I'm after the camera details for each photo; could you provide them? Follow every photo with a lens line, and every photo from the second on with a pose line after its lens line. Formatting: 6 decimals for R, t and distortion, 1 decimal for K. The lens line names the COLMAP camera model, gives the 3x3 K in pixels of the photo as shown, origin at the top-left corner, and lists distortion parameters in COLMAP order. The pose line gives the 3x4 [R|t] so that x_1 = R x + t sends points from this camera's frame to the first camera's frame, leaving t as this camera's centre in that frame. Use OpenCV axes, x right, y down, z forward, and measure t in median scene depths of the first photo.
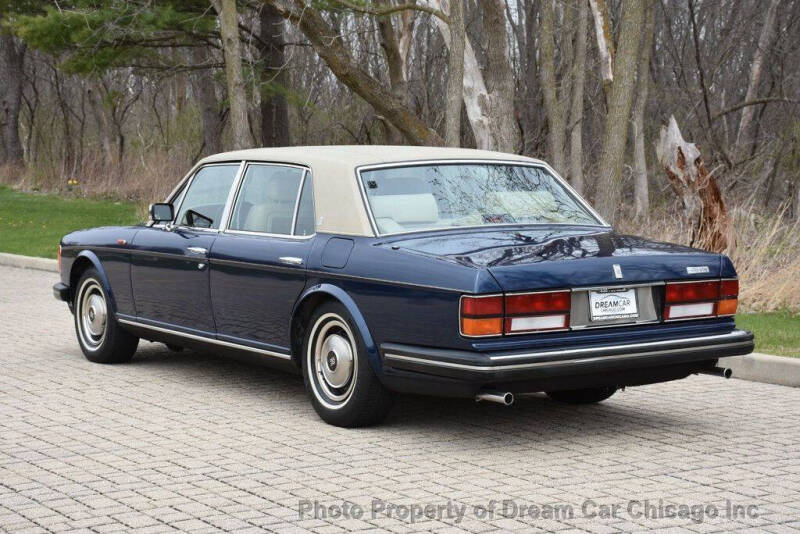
lens RADIAL K [[1575.9, 0, 400.0], [0, 1575.9, 267.0], [0, 0, 1]] dist [0.651692, 0.059461]
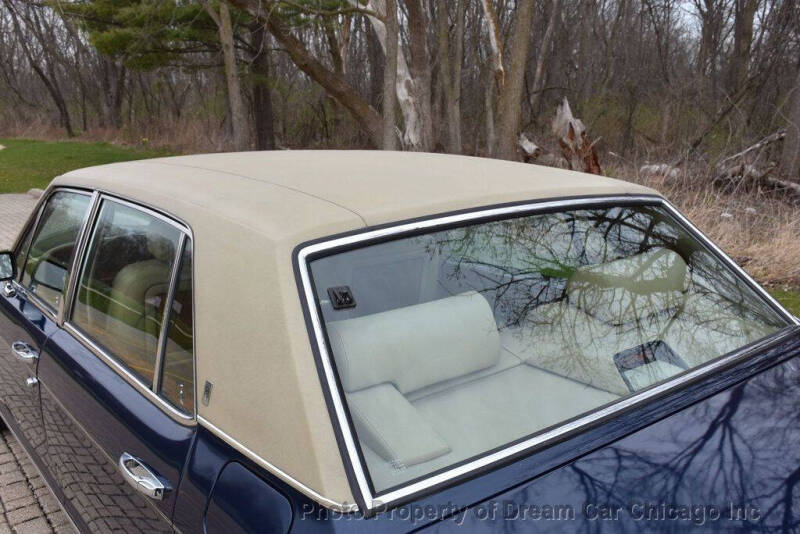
lens RADIAL K [[766.1, 0, 400.0], [0, 766.1, 267.0], [0, 0, 1]] dist [-0.047762, 0.174855]
pose [[0.996865, -0.023561, 0.075530, -0.008319], [0.013799, 0.991774, 0.127259, -0.039385], [-0.077907, -0.125818, 0.988990, 0.395955]]
